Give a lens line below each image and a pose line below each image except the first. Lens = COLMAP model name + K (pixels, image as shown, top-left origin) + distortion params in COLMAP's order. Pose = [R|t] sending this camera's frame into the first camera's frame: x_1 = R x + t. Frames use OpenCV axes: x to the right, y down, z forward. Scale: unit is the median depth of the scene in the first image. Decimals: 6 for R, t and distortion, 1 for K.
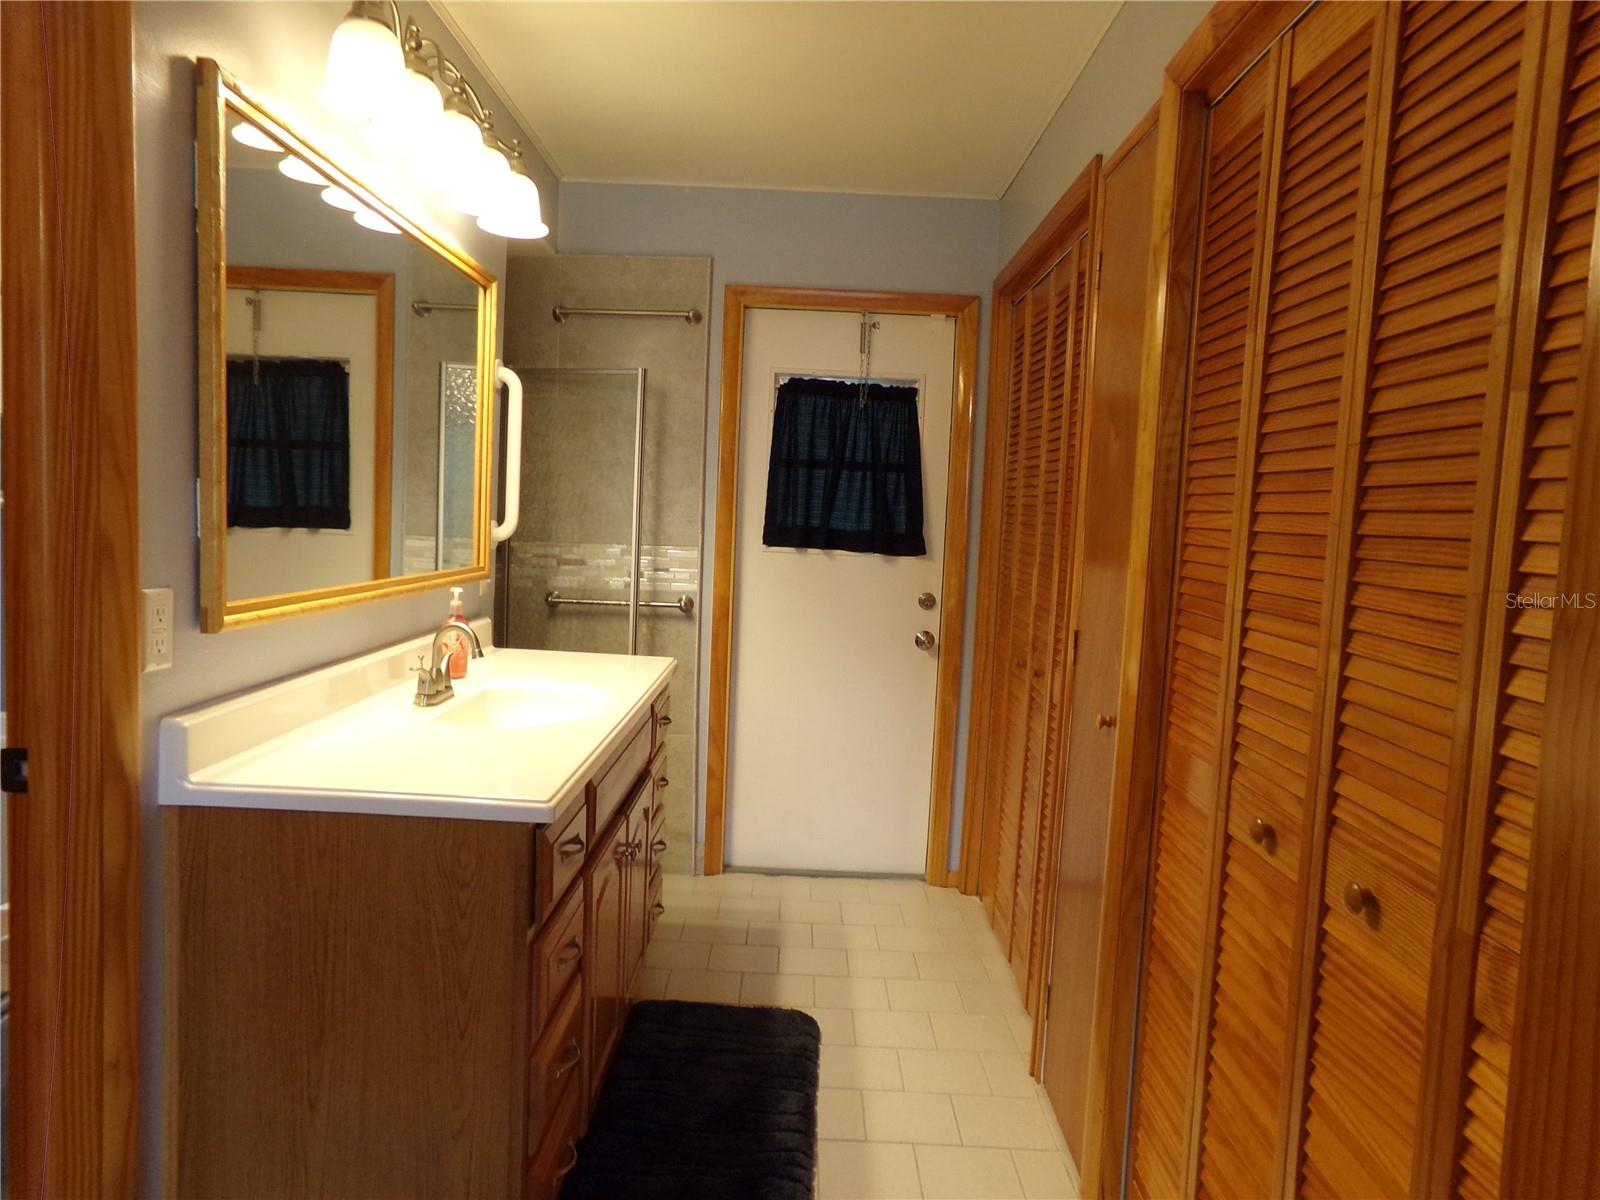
lens RADIAL K [[1091.7, 0, 781.3], [0, 1091.7, 605.7], [0, 0, 1]] dist [-0.100203, 0.143959]
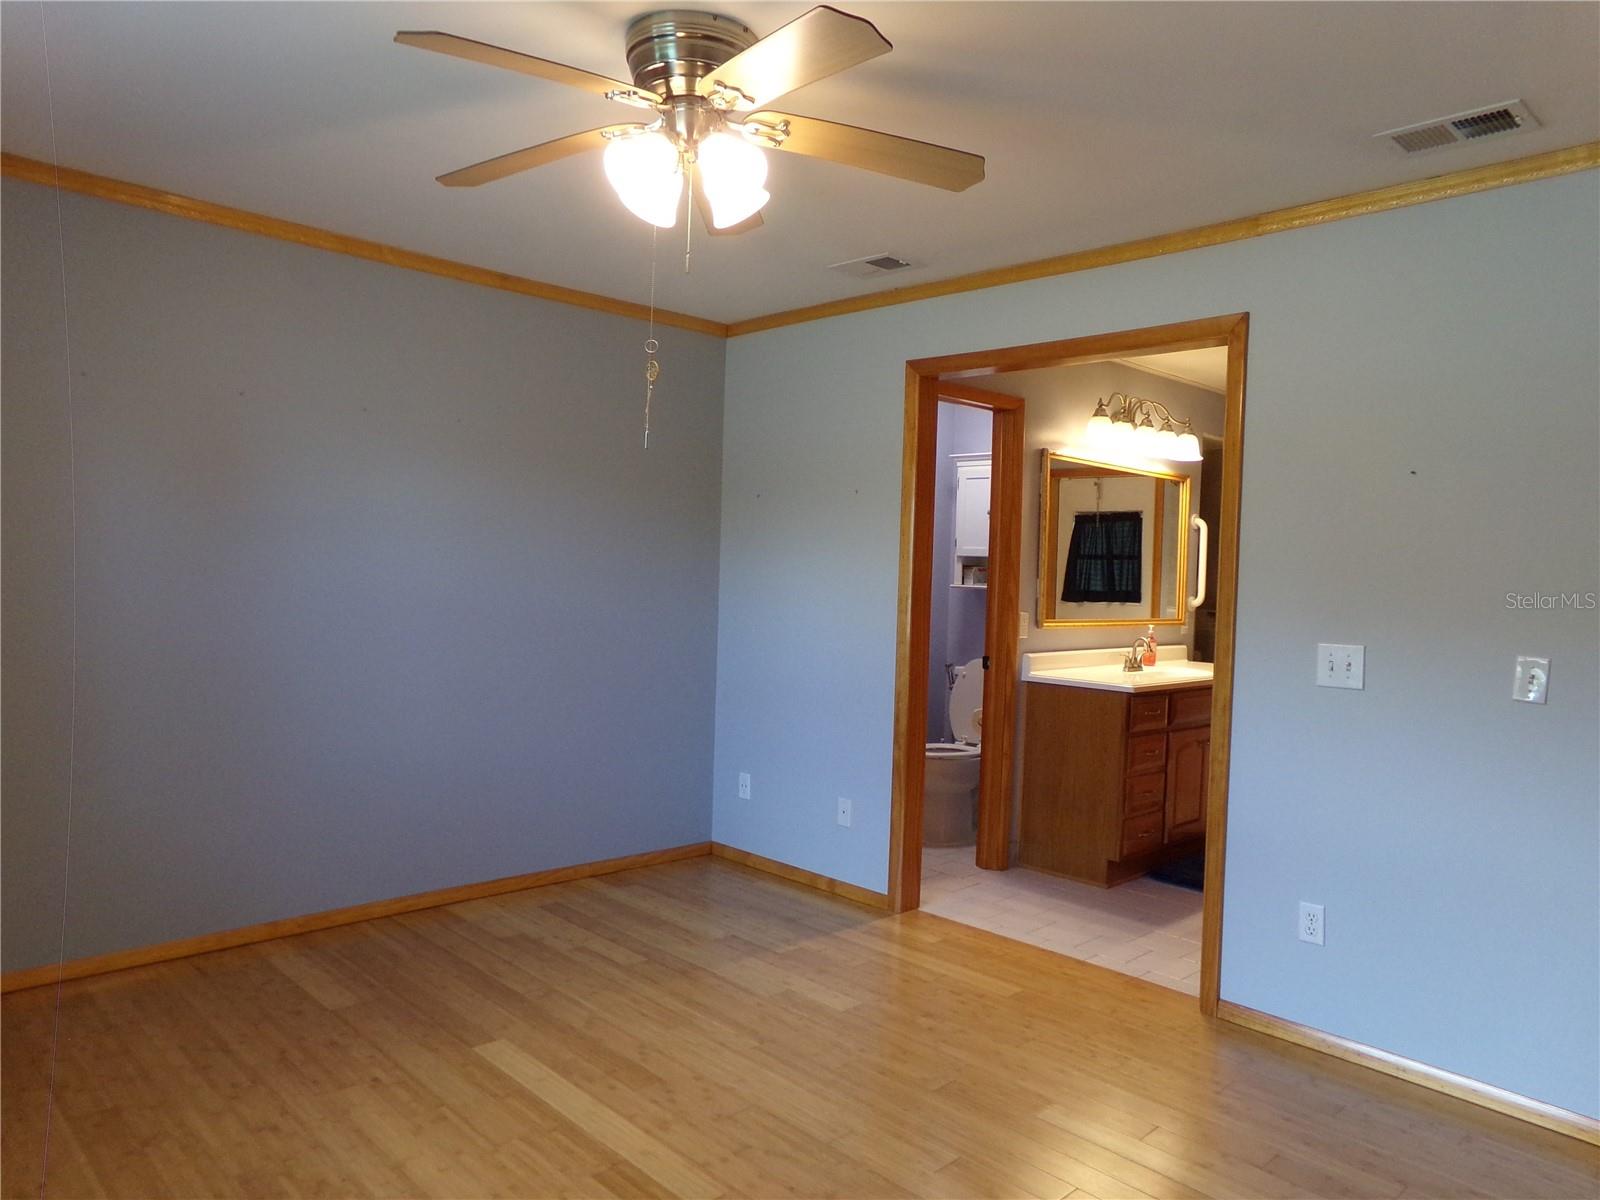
lens RADIAL K [[1091.7, 0, 781.3], [0, 1091.7, 605.7], [0, 0, 1]] dist [-0.100203, 0.143959]
pose [[0.690975, -0.001203, -0.722878, 1.239375], [-0.059701, 0.996487, -0.058725, 0.192975], [0.720410, 0.083734, 0.688476, -1.727769]]
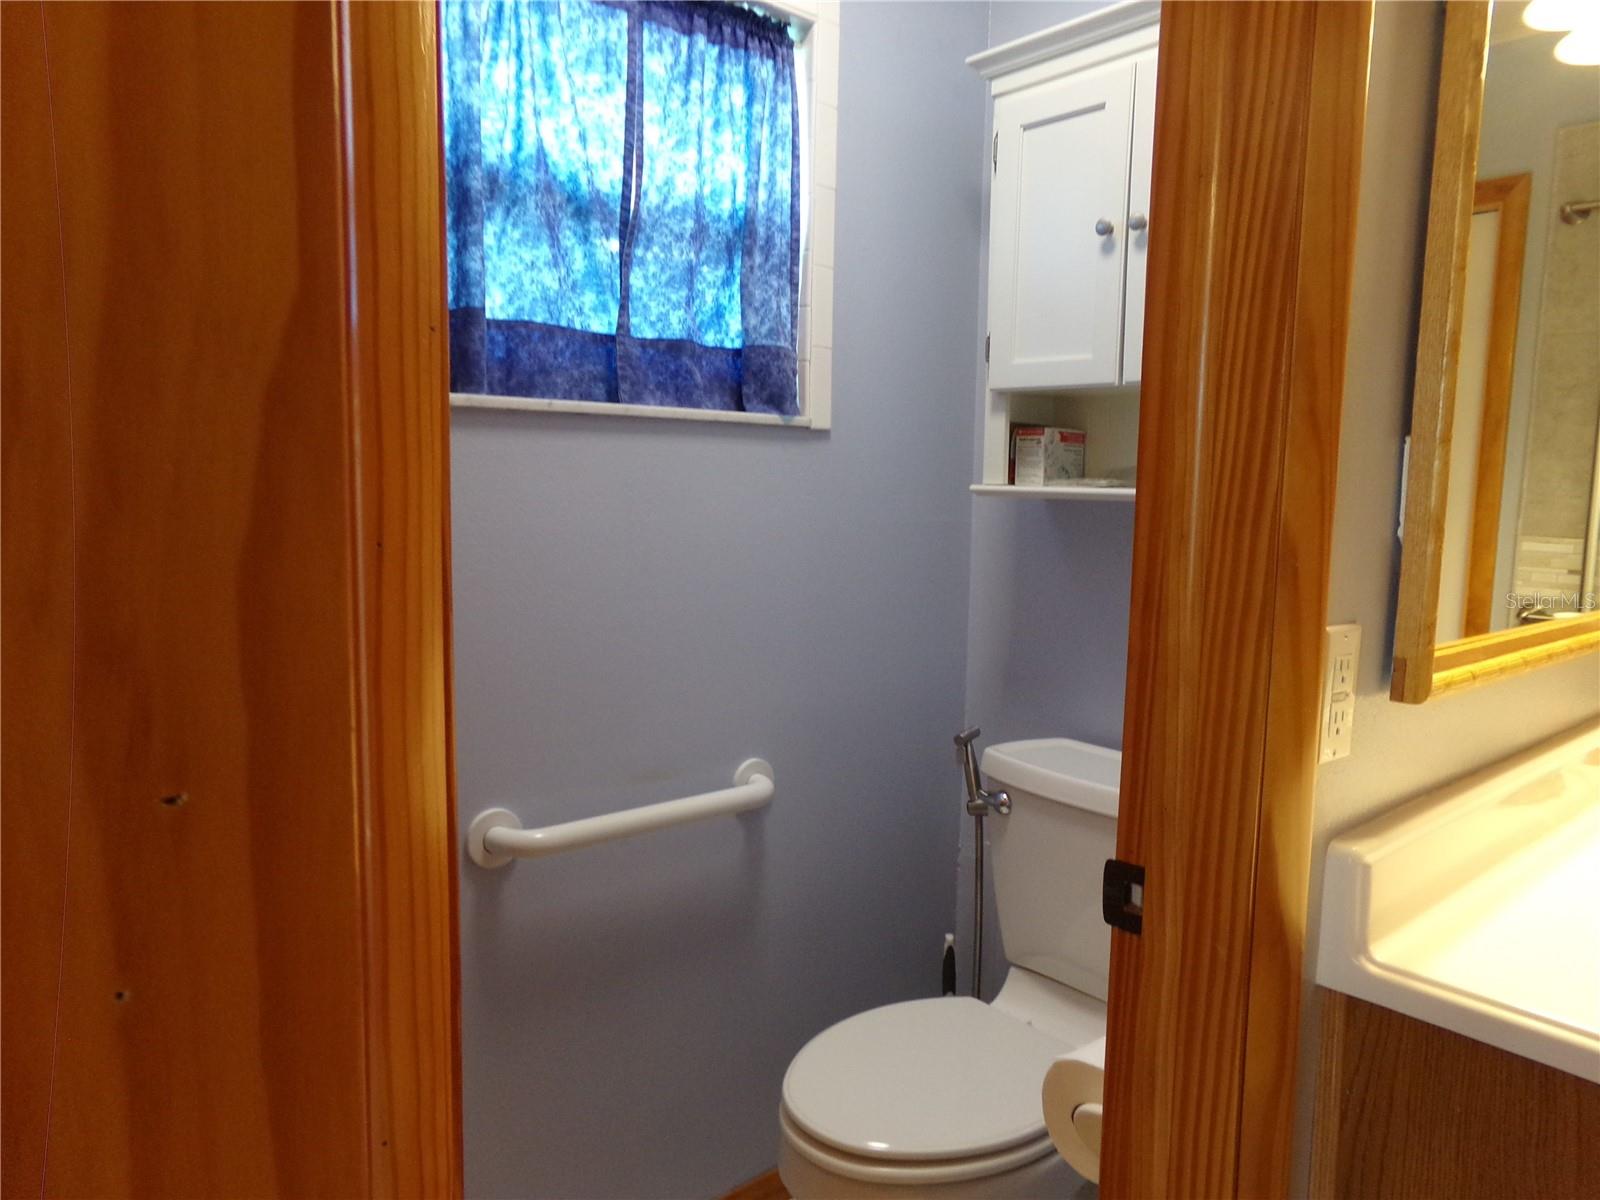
lens RADIAL K [[1091.7, 0, 781.3], [0, 1091.7, 605.7], [0, 0, 1]] dist [-0.100203, 0.143959]
pose [[0.651128, 0.048286, -0.757430, -0.324292], [-0.045383, 0.998665, 0.024651, -0.026170], [0.757610, 0.018323, 0.652451, 0.371608]]
